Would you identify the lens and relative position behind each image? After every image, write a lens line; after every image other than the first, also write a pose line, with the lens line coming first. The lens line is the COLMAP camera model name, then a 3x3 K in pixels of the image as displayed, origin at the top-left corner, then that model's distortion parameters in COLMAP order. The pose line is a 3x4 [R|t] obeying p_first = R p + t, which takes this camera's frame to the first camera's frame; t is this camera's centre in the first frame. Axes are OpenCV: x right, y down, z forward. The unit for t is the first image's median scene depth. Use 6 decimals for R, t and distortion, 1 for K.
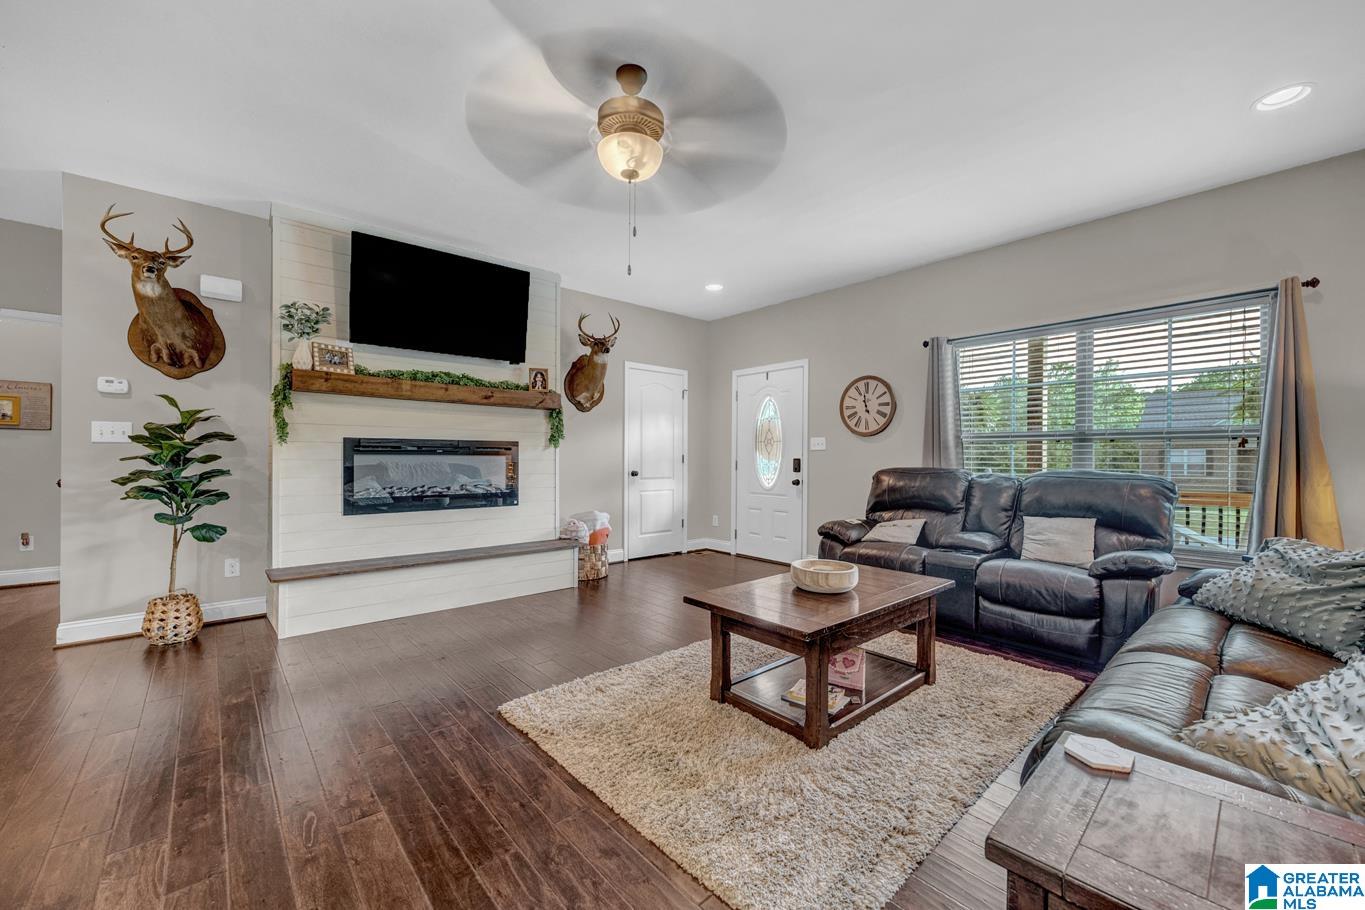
lens RADIAL K [[539.5, 0, 678.9], [0, 539.5, 459.0], [0, 0, 1]] dist [-0.002048, -0.000040]
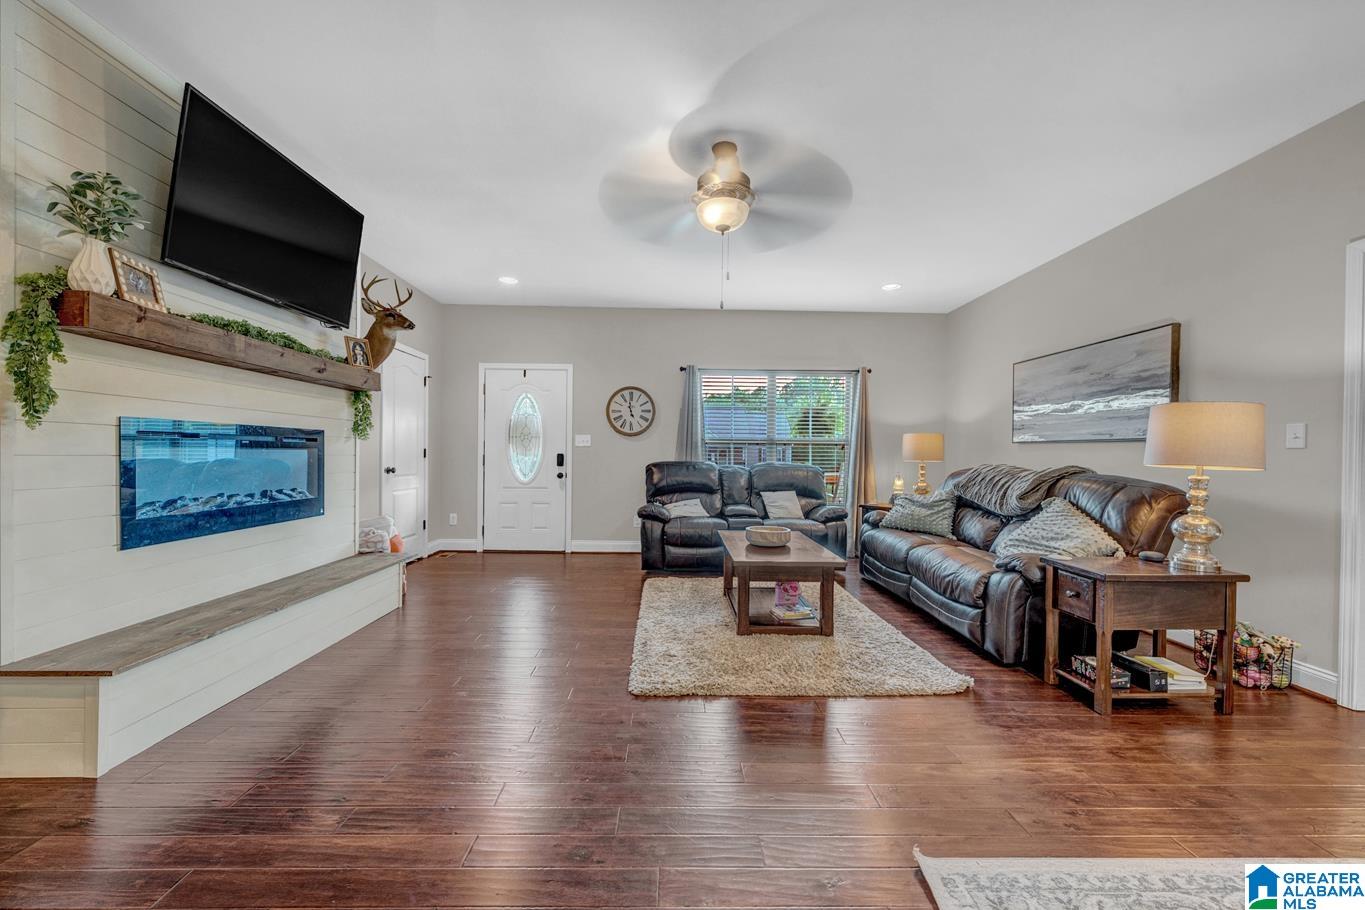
lens RADIAL K [[539.5, 0, 681.8], [0, 539.5, 458.2], [0, 0, 1]] dist [-0.002048, -0.000040]
pose [[0.645163, -0.002528, 0.764041, -0.533397], [-0.006694, 0.999937, 0.008960, -0.003485], [-0.764016, -0.010895, 0.645105, 0.126348]]
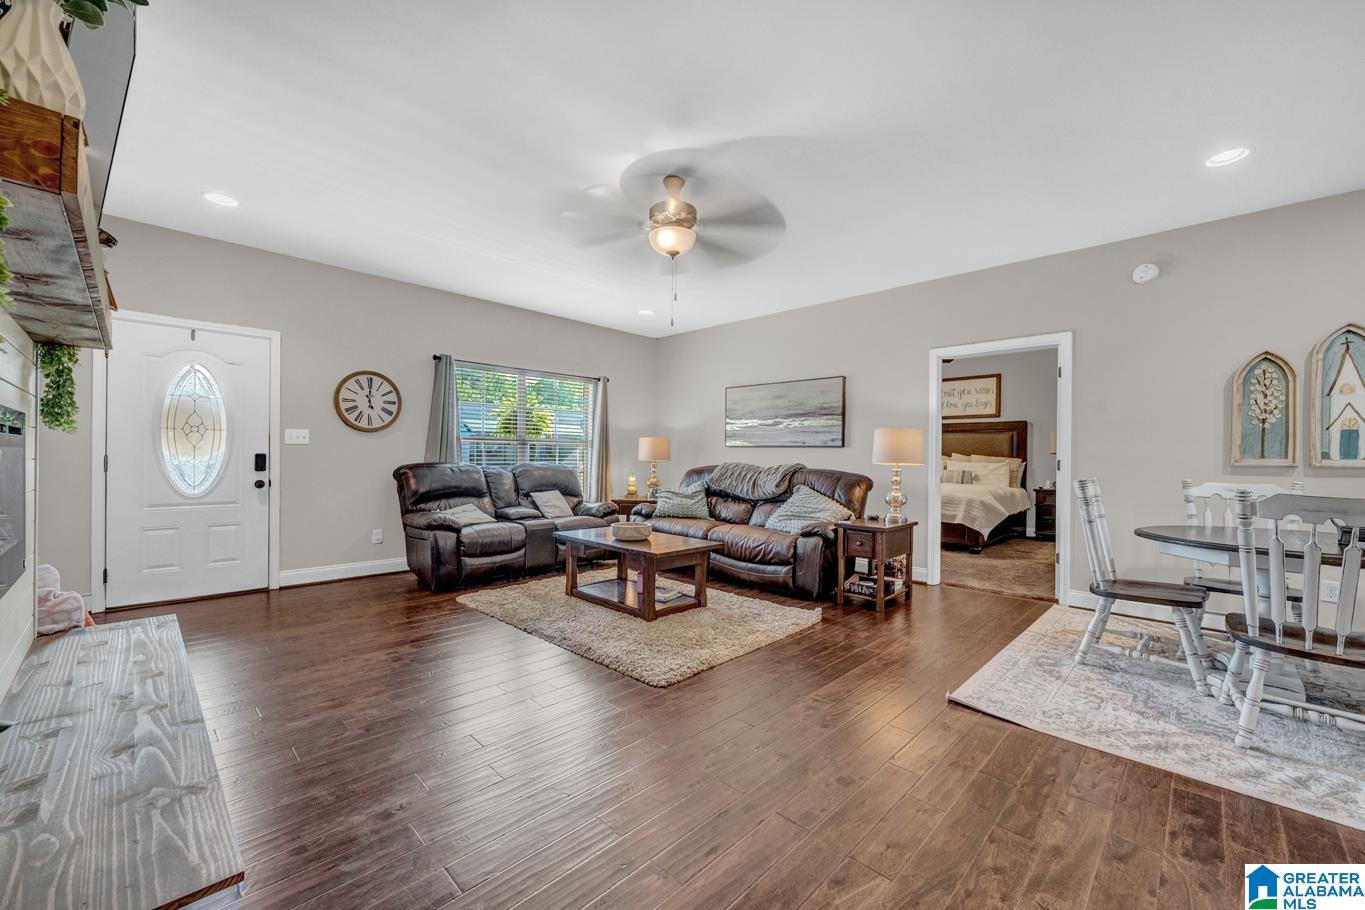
lens RADIAL K [[539.5, 0, 677.9], [0, 539.5, 458.4], [0, 0, 1]] dist [-0.002048, -0.000040]
pose [[-0.070175, -0.008166, 0.997501, -0.712158], [-0.009035, 0.999931, 0.007550, -0.006388], [-0.997494, -0.008482, -0.070244, 0.521424]]
